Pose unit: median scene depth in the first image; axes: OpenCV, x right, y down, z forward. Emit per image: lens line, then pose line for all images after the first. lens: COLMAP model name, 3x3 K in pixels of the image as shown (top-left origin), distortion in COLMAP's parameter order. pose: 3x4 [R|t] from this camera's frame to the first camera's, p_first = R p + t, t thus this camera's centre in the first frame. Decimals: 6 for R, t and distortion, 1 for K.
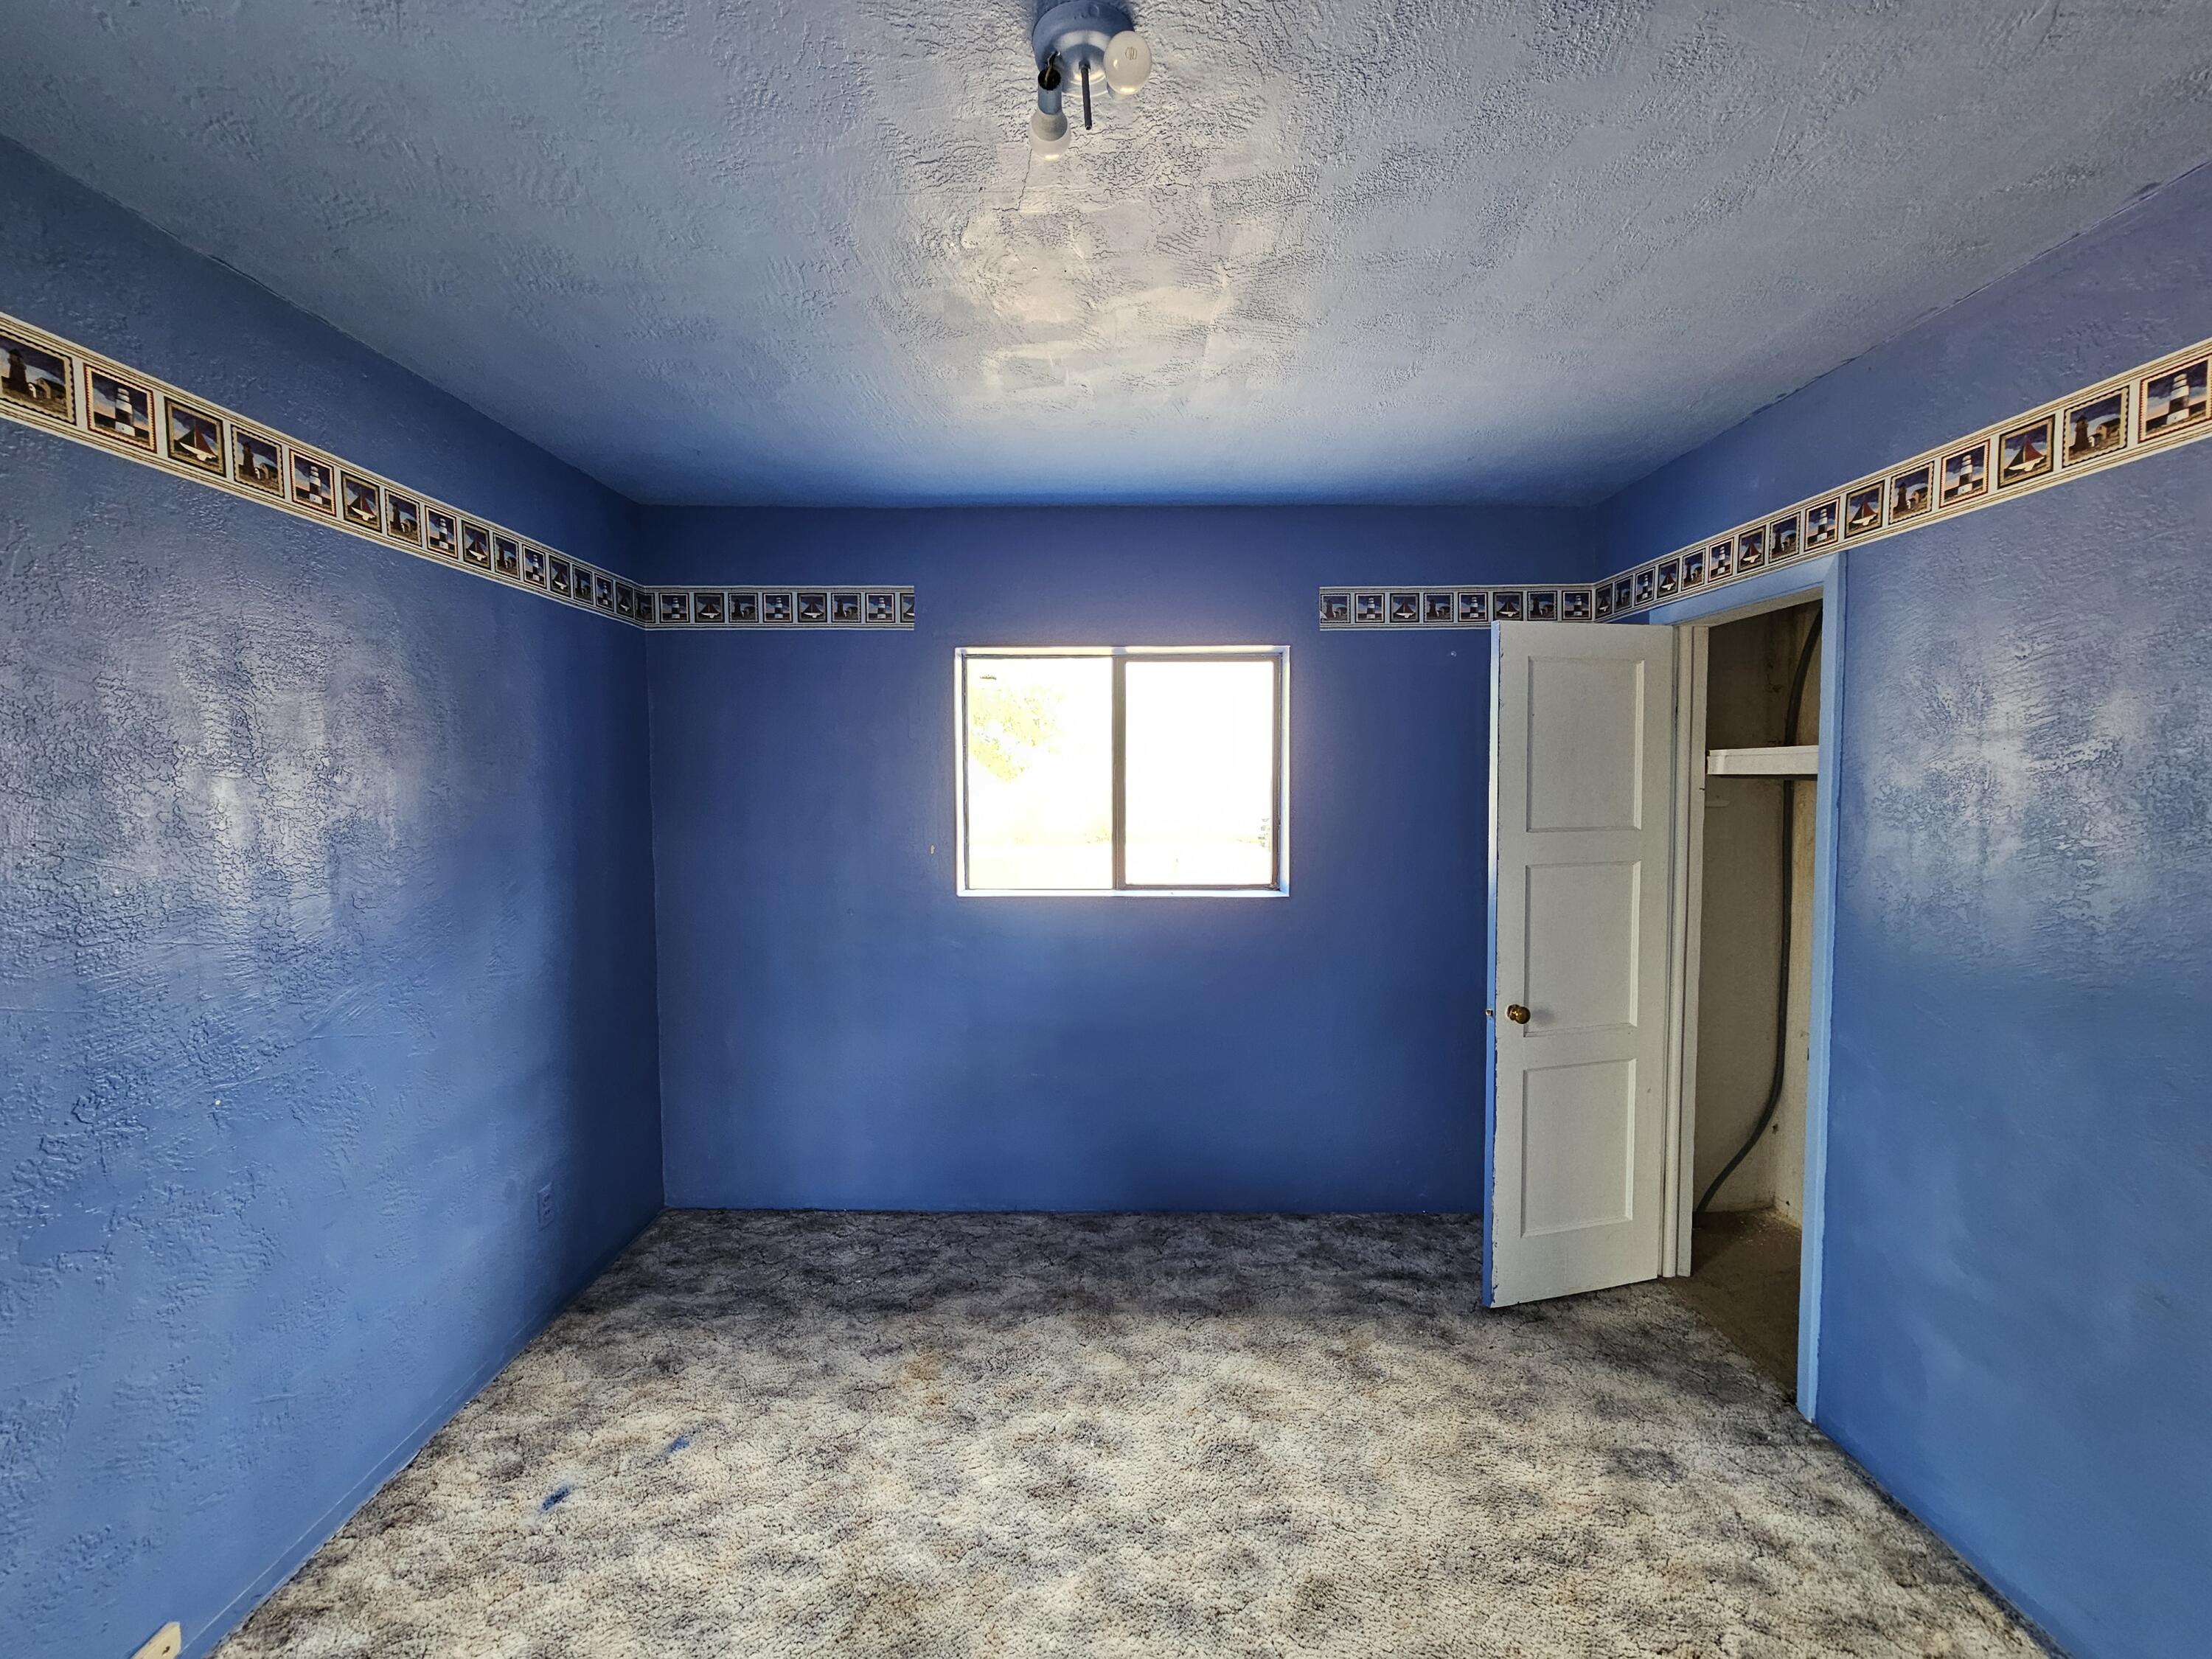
lens RADIAL K [[913.9, 0, 1098.1], [0, 913.9, 827.7], [0, 0, 1]] dist [-0.005617, 0.002259]
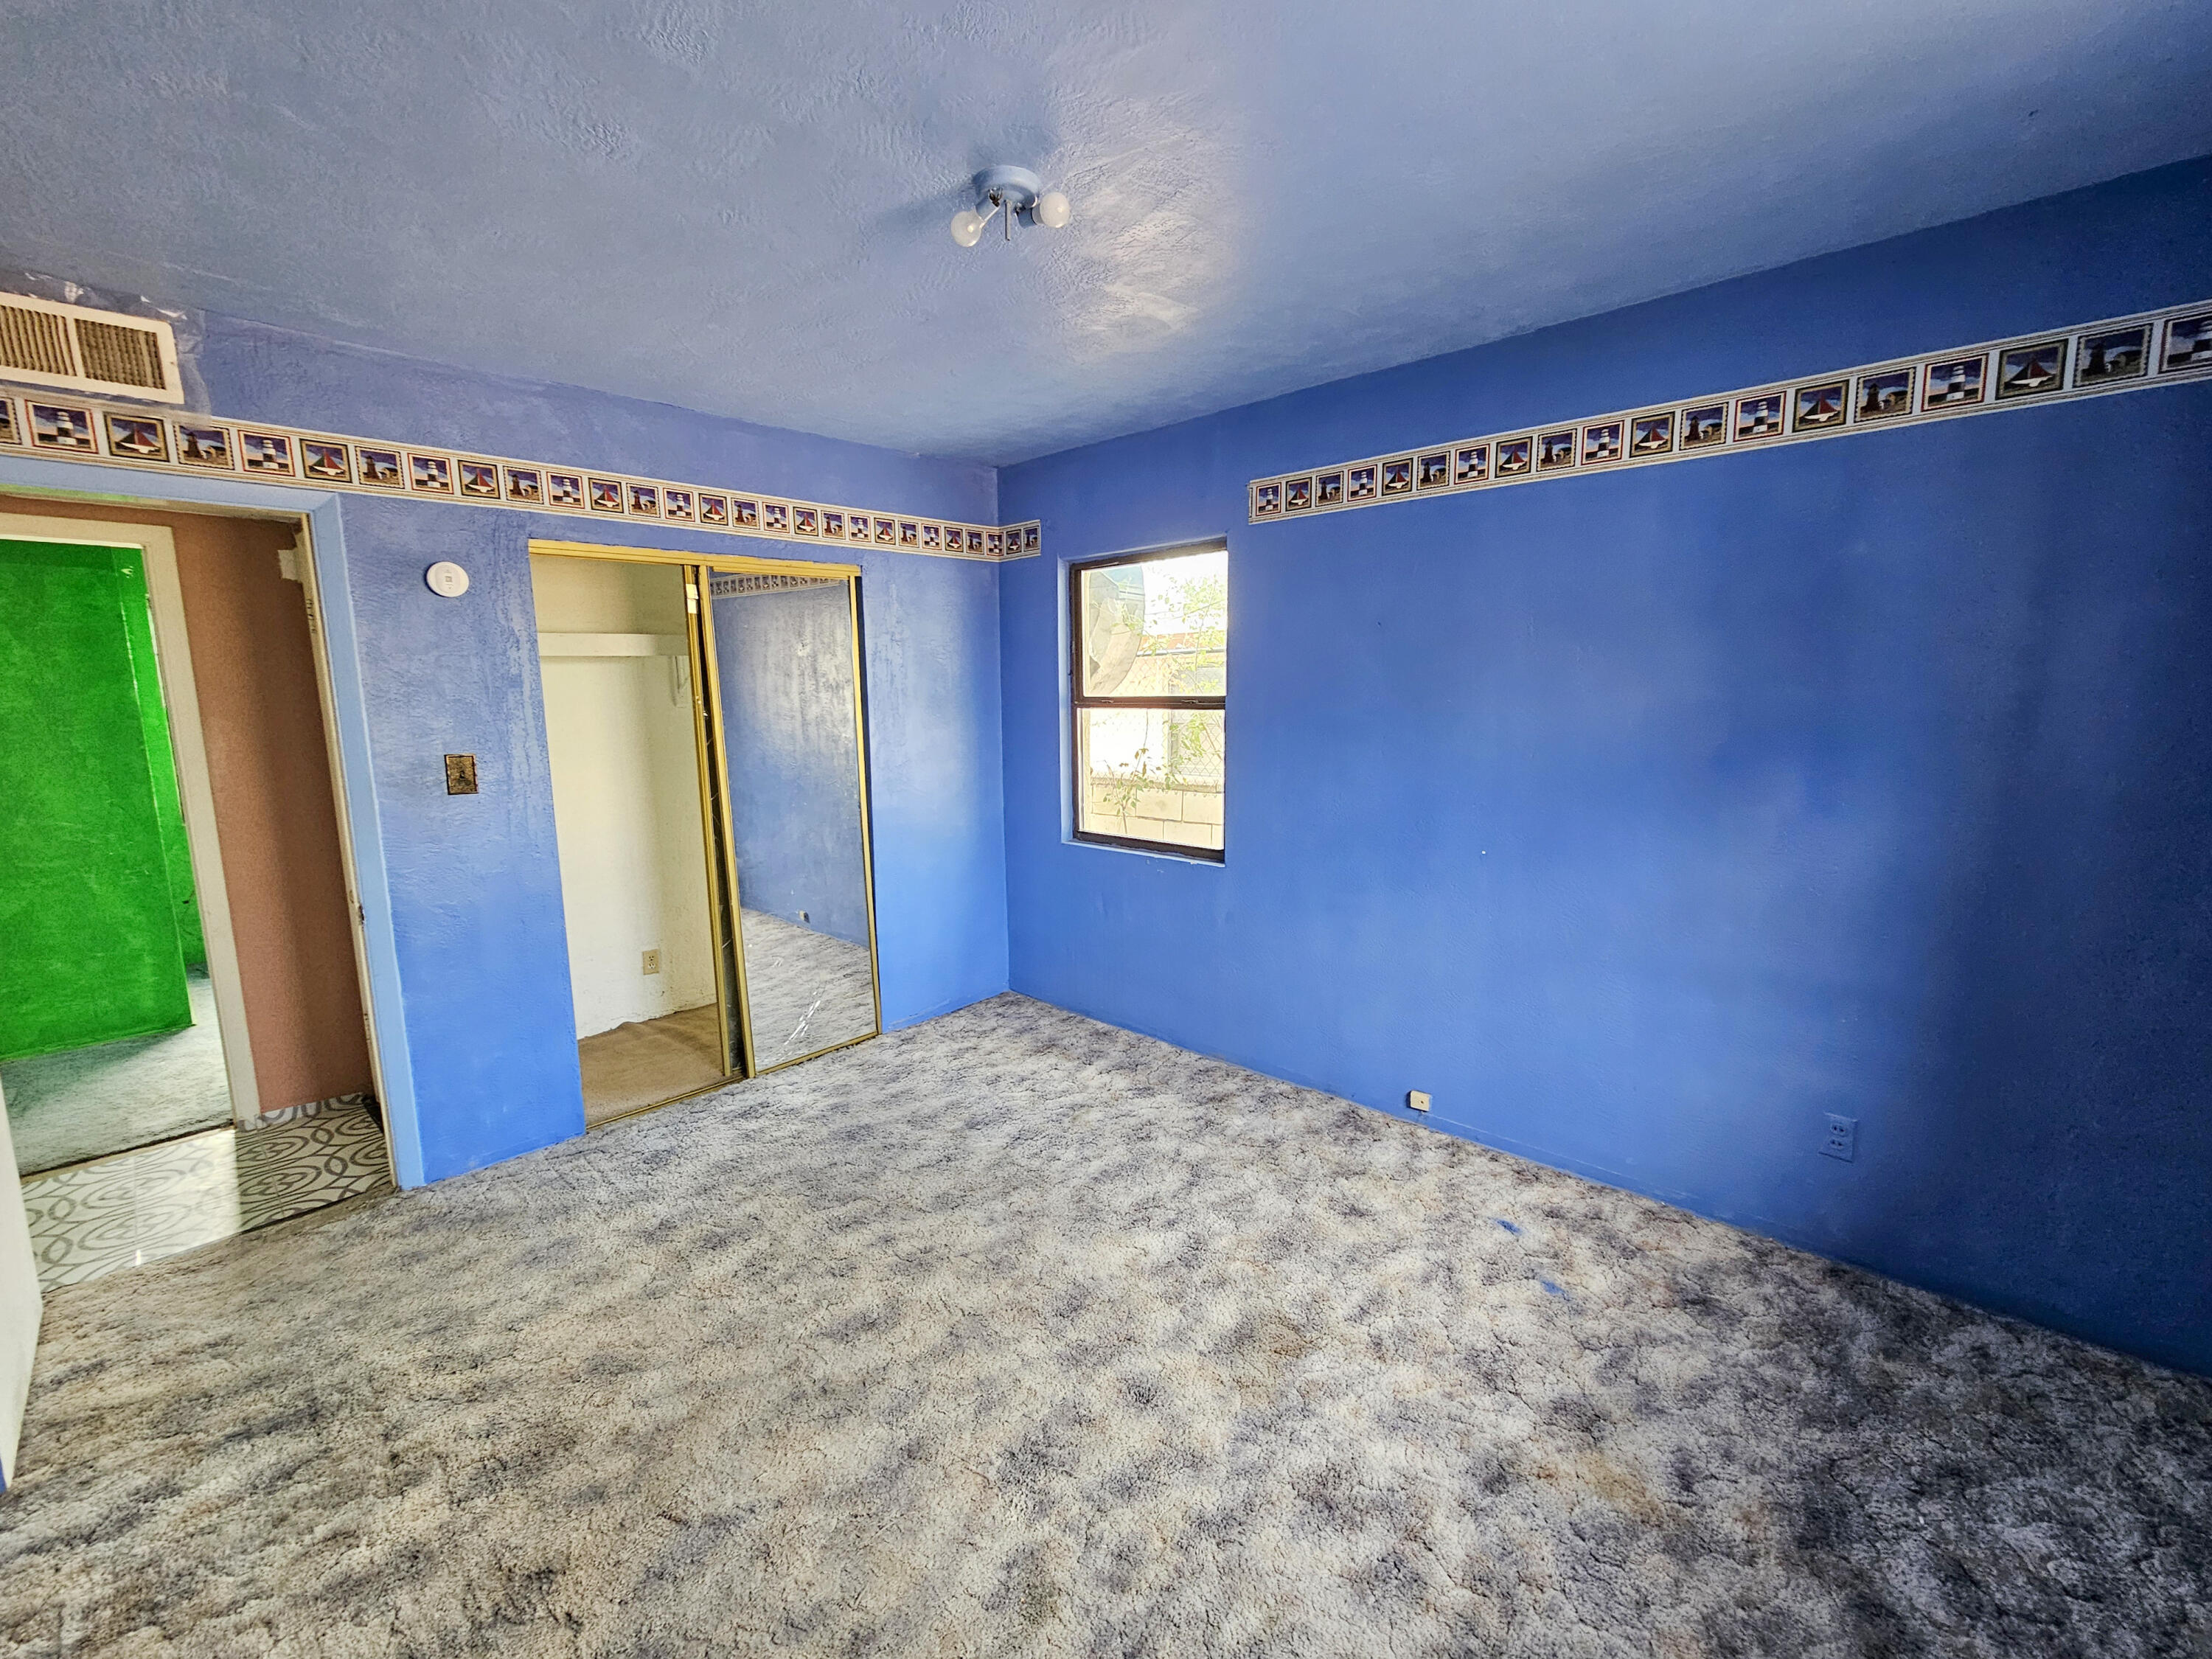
lens RADIAL K [[913.9, 0, 1105.0], [0, 913.9, 823.0], [0, 0, 1]] dist [-0.005617, 0.002259]
pose [[-0.679798, 0.122331, -0.723125, 0.537878], [-0.019930, 0.982545, 0.184953, -0.044058], [0.733128, 0.140143, -0.665494, 1.109720]]
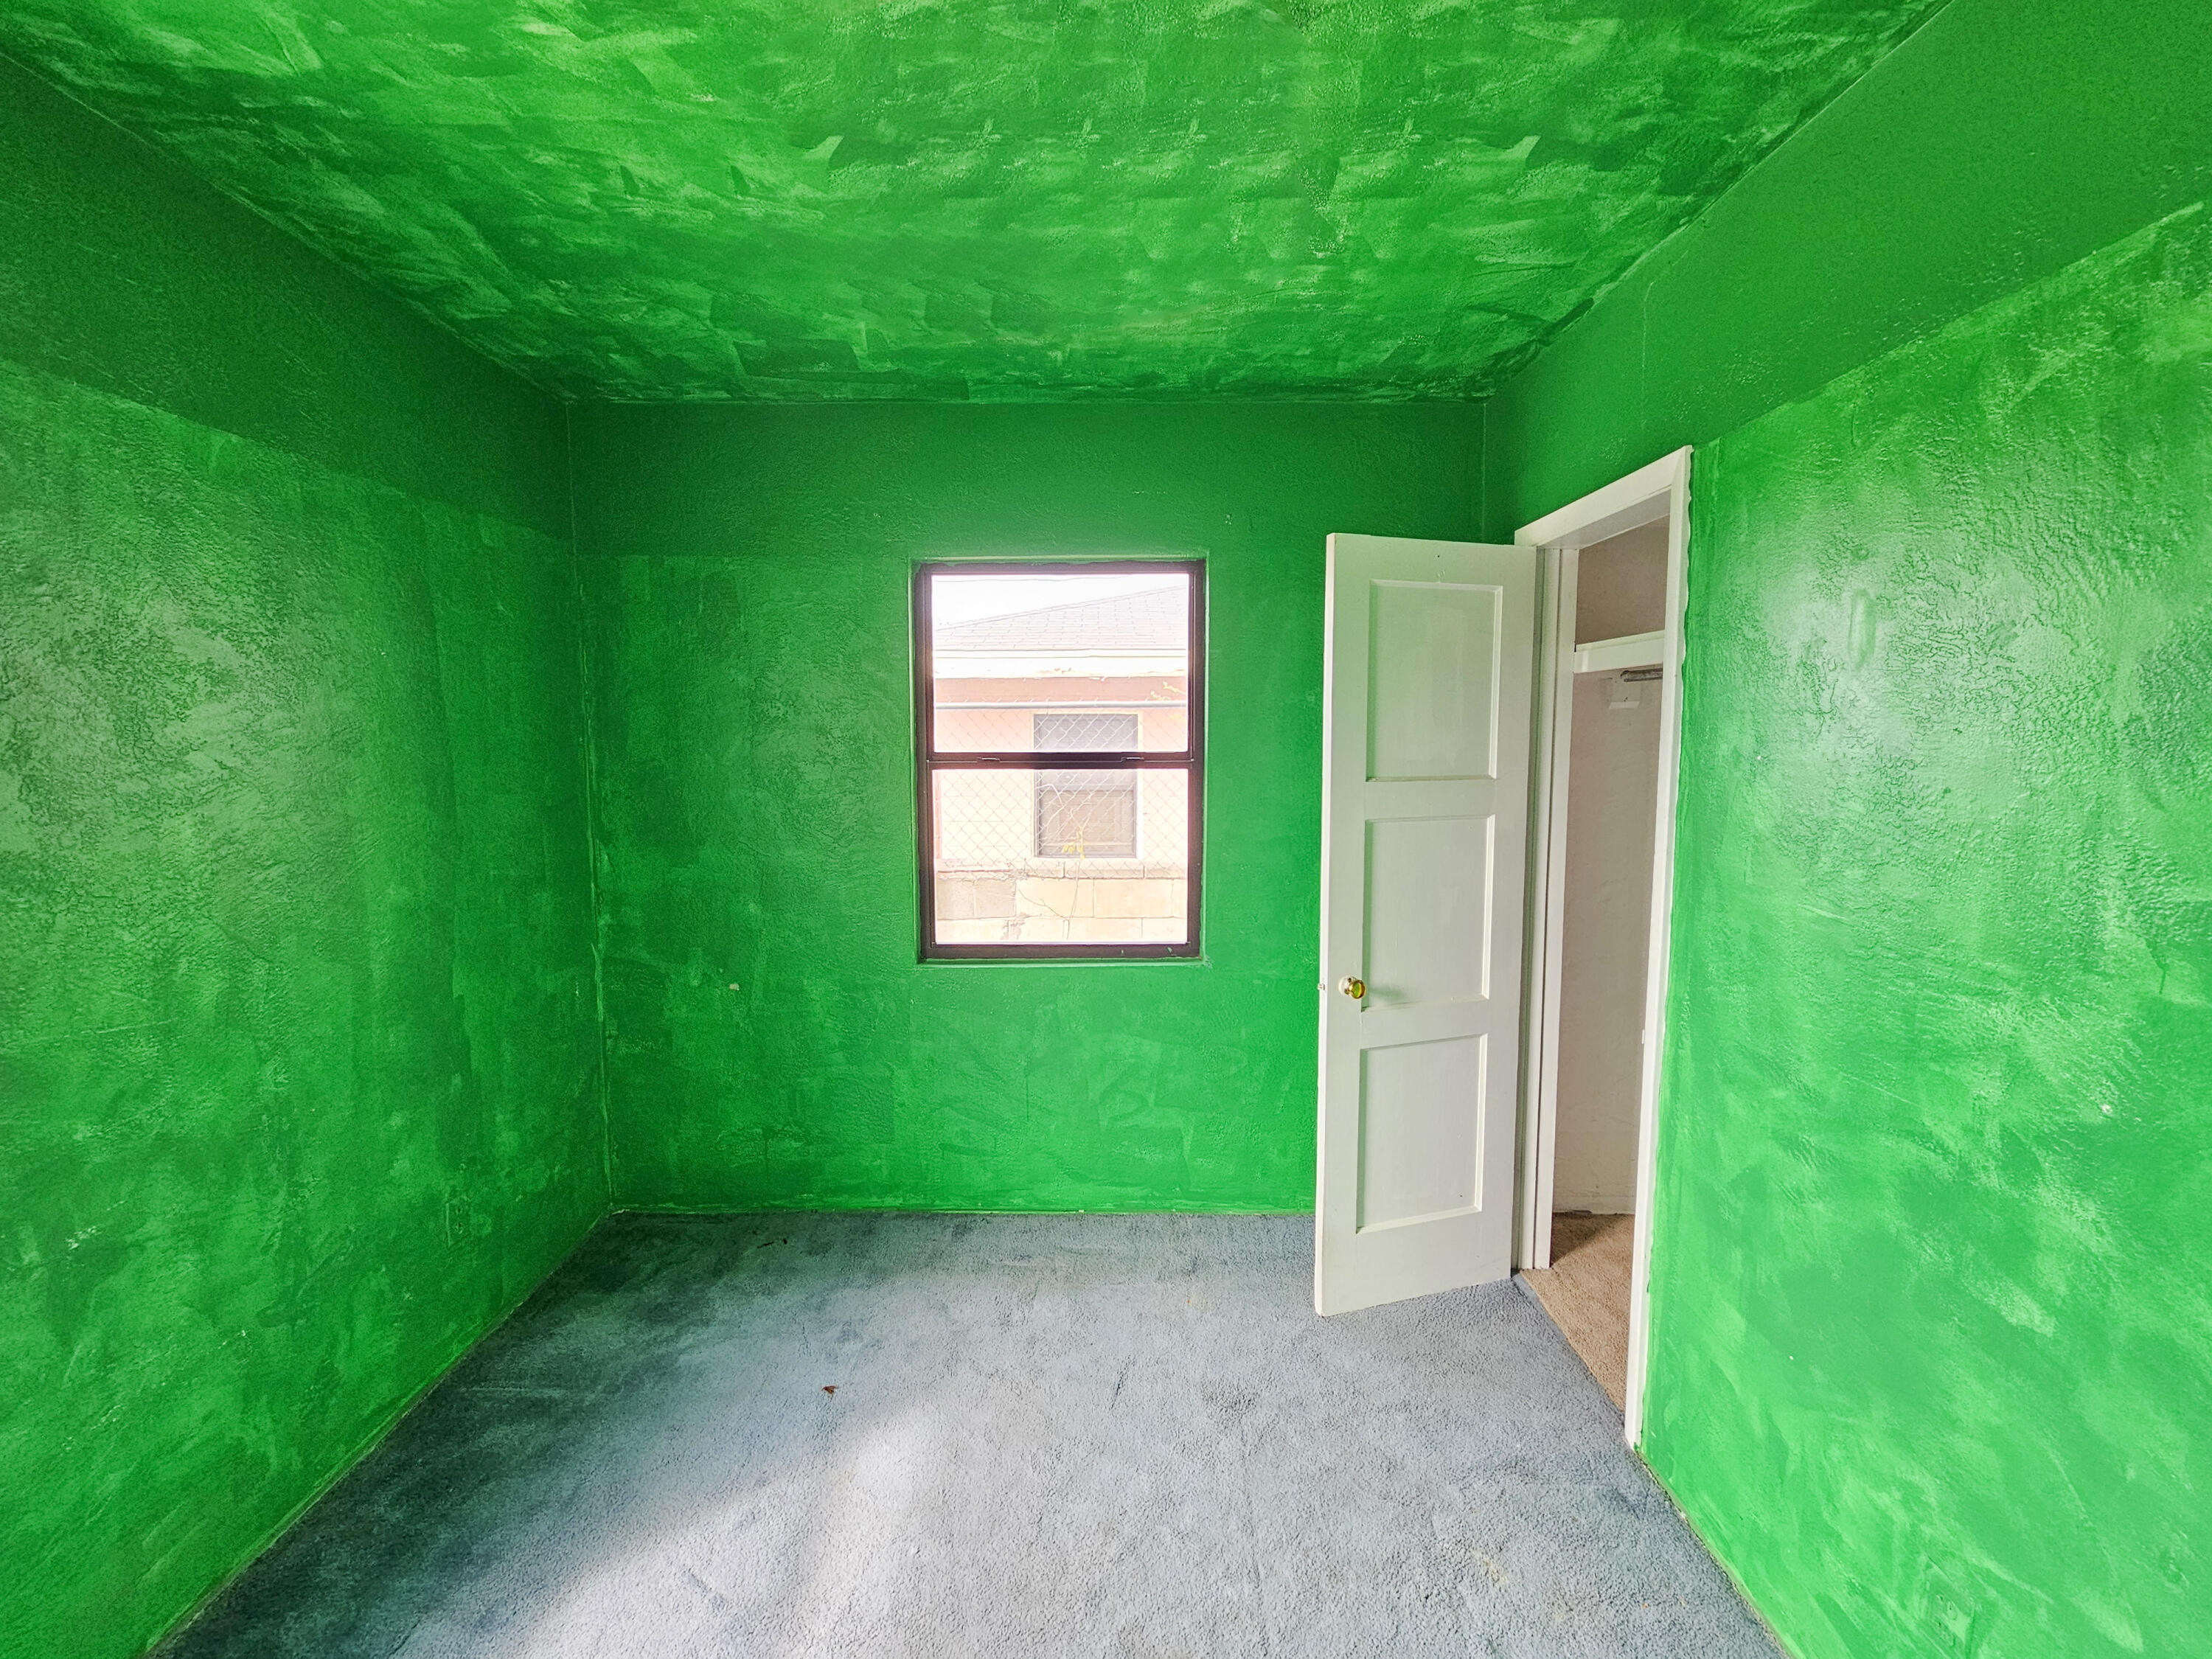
lens RADIAL K [[913.9, 0, 1097.7], [0, 913.9, 825.3], [0, 0, 1]] dist [-0.005617, 0.002259]
pose [[0.022266, 0.086328, -0.996018, 0.499829], [-0.048498, 0.995185, 0.085172, 0.024147], [0.998575, 0.046409, 0.026346, 0.091084]]
